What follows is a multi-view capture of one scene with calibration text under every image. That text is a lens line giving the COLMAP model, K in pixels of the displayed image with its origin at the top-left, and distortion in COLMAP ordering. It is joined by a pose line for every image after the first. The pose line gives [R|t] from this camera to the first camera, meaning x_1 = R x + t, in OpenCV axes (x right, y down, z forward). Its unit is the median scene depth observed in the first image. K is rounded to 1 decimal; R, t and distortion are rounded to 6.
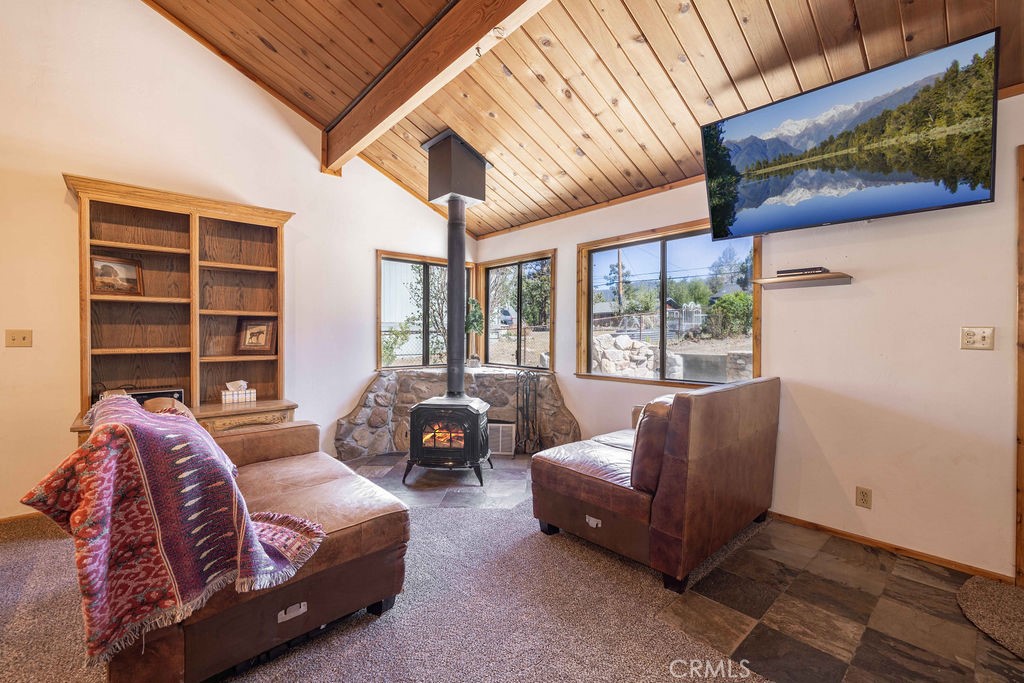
lens RADIAL K [[432.0, 0, 507.6], [0, 432.0, 342.8], [0, 0, 1]] dist [0.000228, -0.000040]
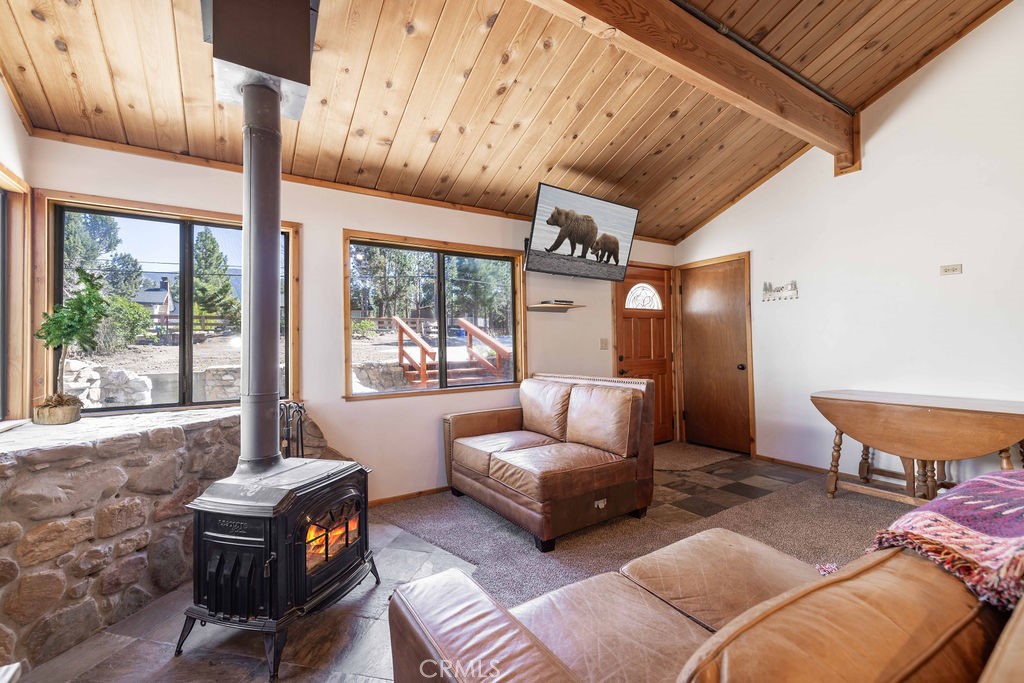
lens RADIAL K [[432.0, 0, 508.4], [0, 432.0, 340.6], [0, 0, 1]] dist [0.000228, -0.000040]
pose [[0.155350, 0.003863, 0.987852, -0.557175], [0.033622, 0.999392, -0.009195, -0.011042], [-0.987287, 0.034642, 0.155125, 0.594613]]
